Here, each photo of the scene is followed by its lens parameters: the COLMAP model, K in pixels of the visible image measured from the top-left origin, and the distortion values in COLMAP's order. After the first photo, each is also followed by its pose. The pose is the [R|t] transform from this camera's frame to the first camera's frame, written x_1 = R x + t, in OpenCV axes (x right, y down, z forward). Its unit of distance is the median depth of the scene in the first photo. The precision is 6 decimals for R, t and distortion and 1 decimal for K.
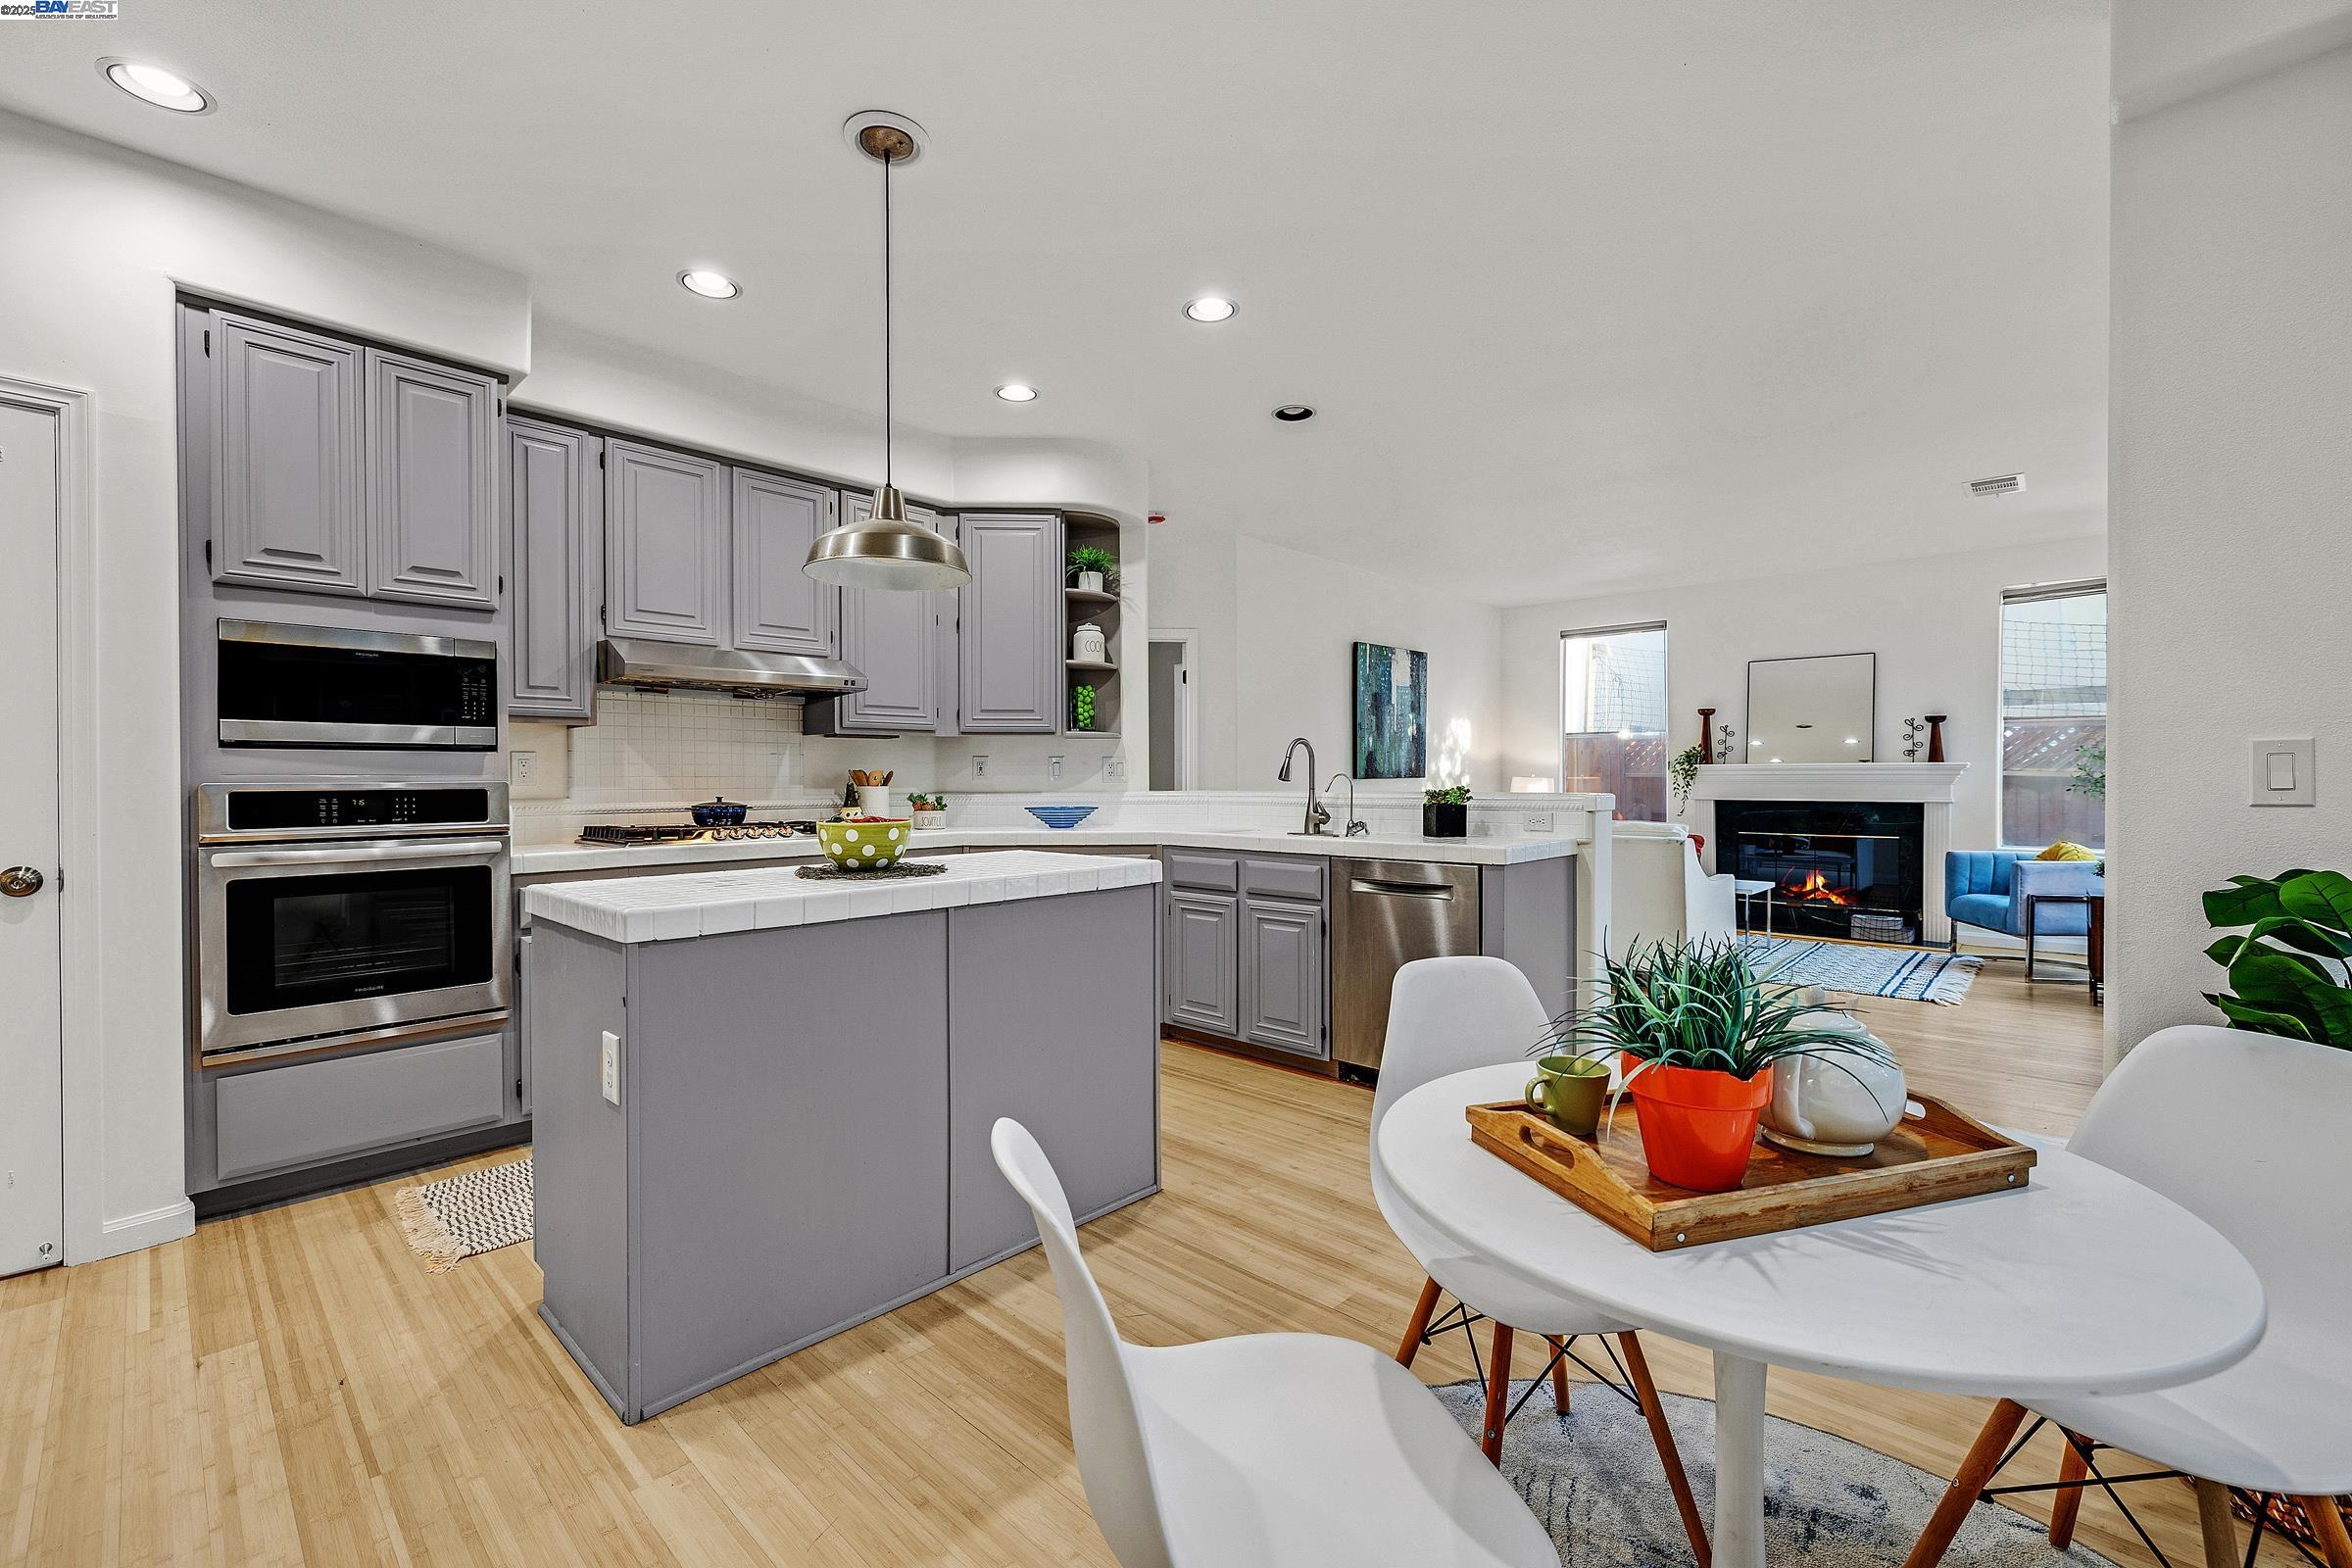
lens RADIAL K [[987.1, 0, 1163.7], [0, 987.1, 780.7], [0, 0, 1]] dist [-0.000450, 0.000013]
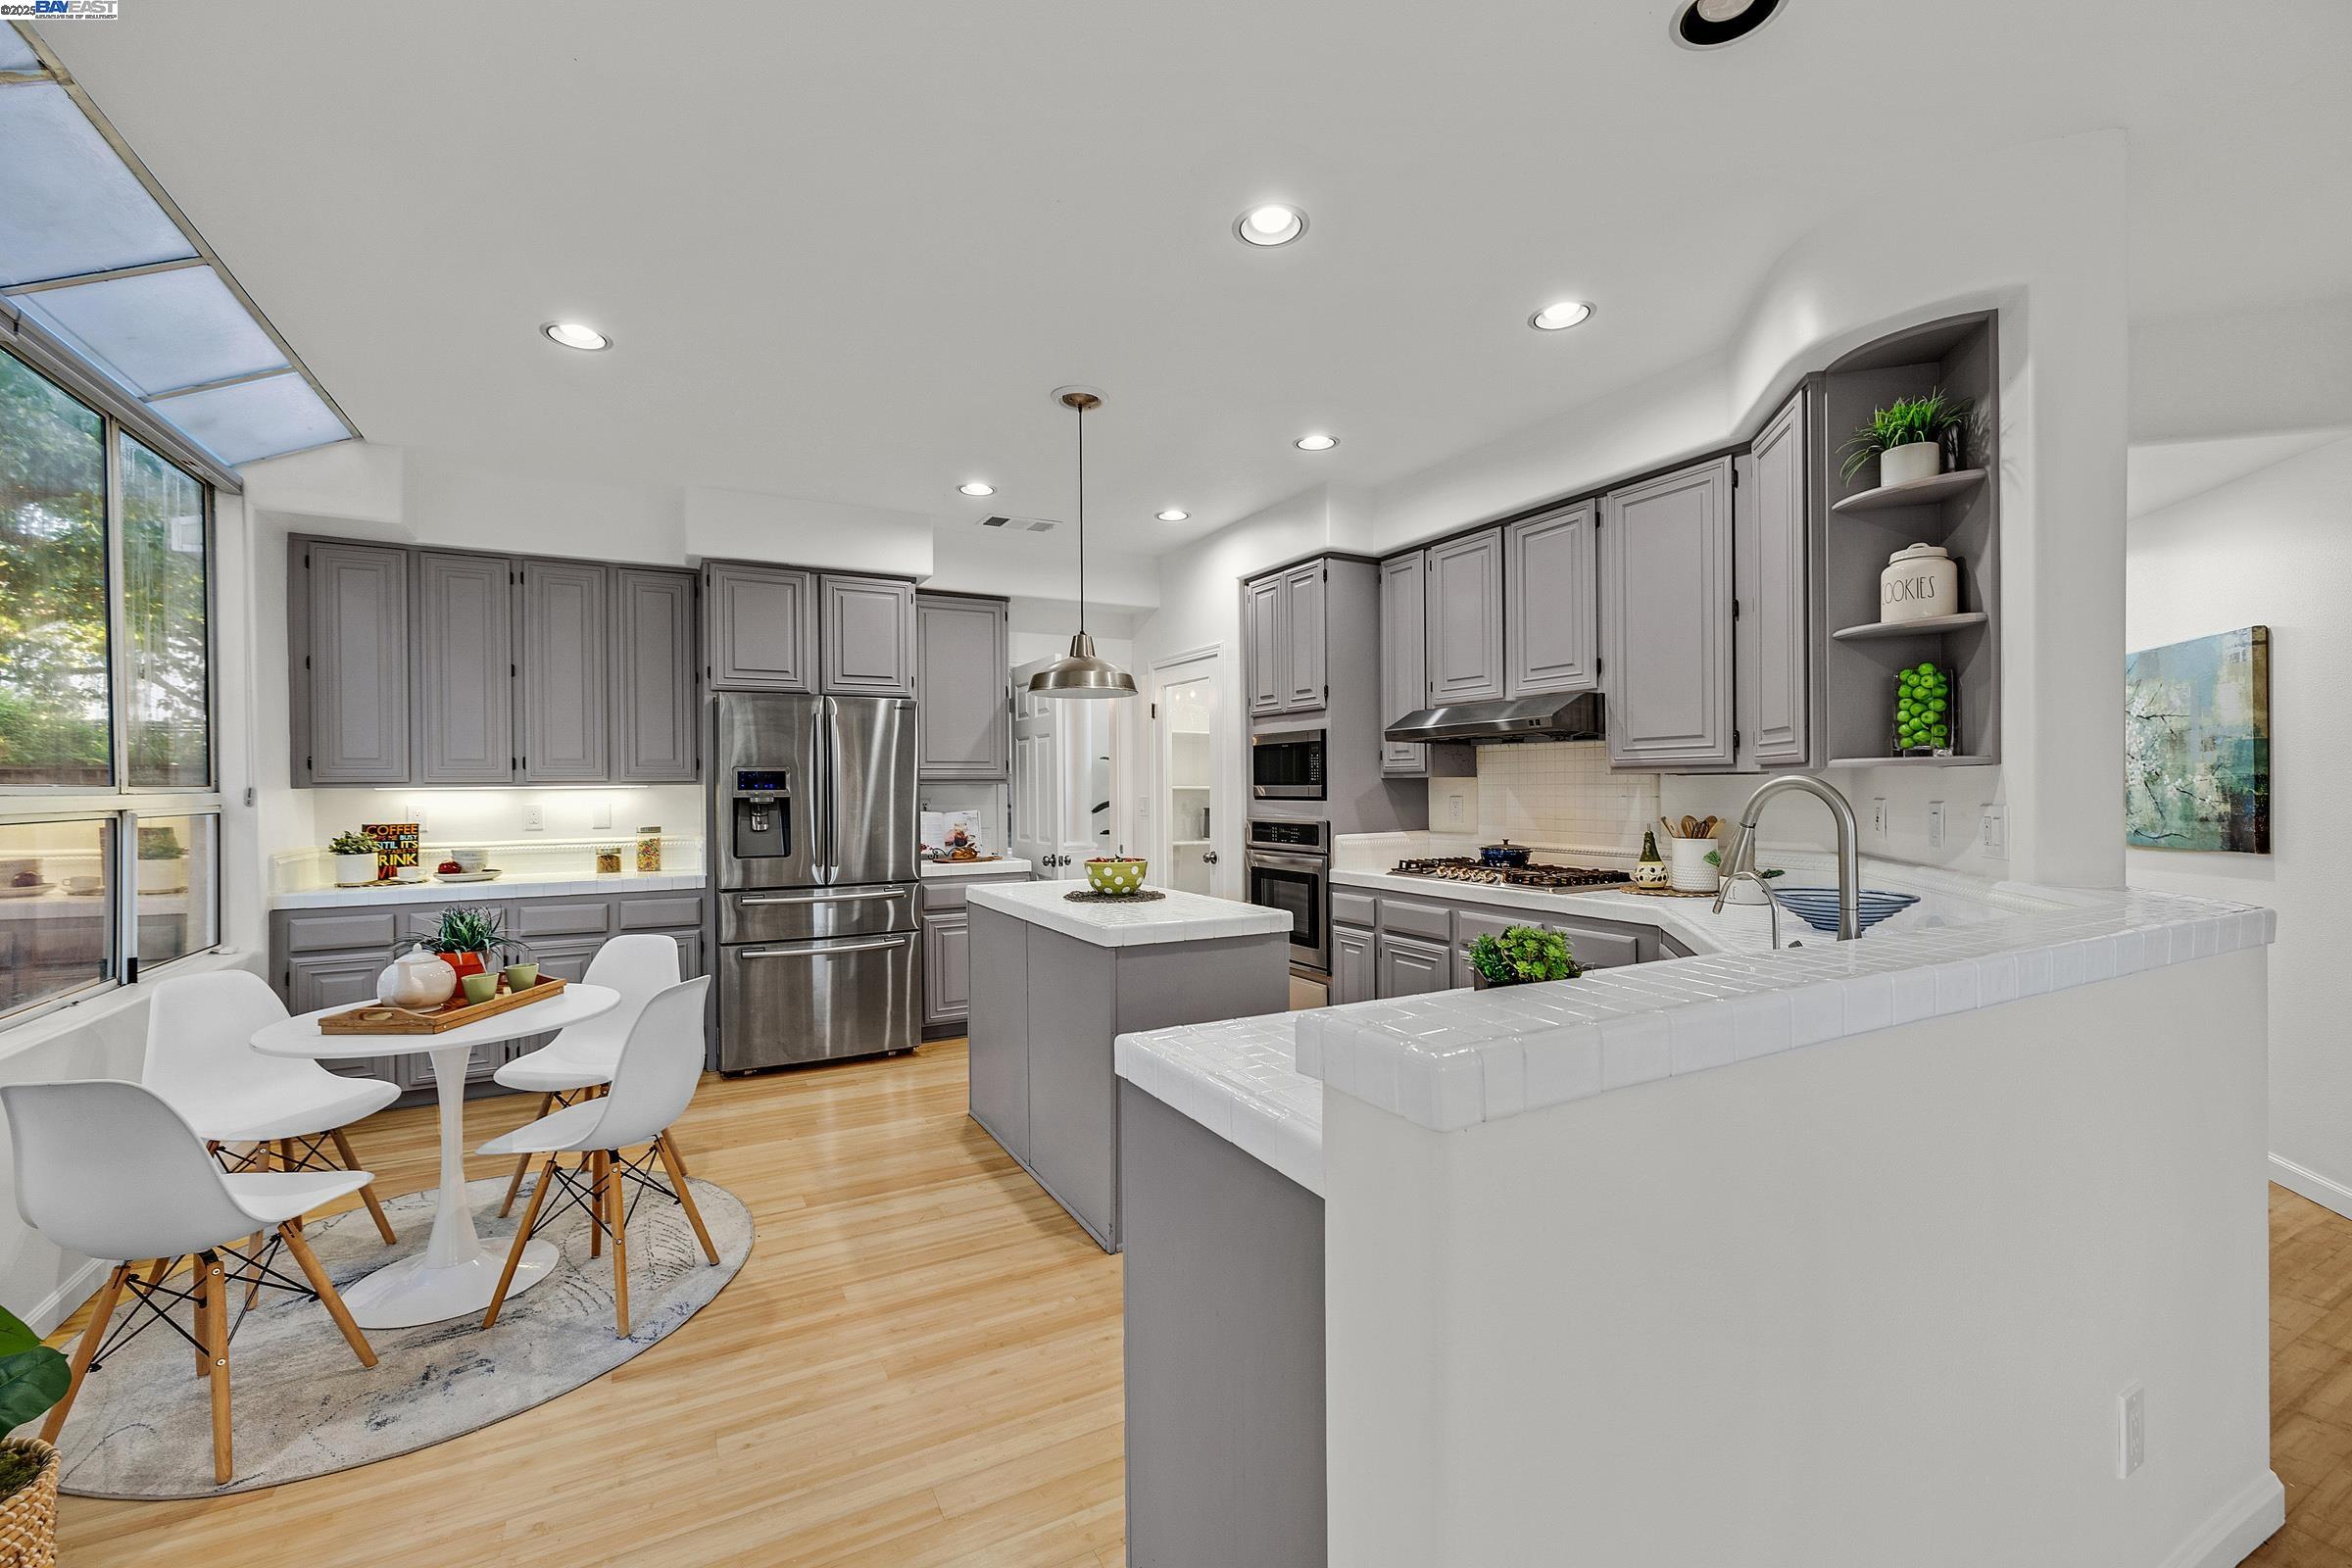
lens RADIAL K [[987.1, 0, 1188.4], [0, 987.1, 791.7], [0, 0, 1]] dist [-0.000450, 0.000013]
pose [[-0.306182, 0.012765, -0.951887, 0.960250], [0.007704, 0.999911, 0.010931, -0.070987], [0.951942, -0.003986, -0.306253, 1.435034]]
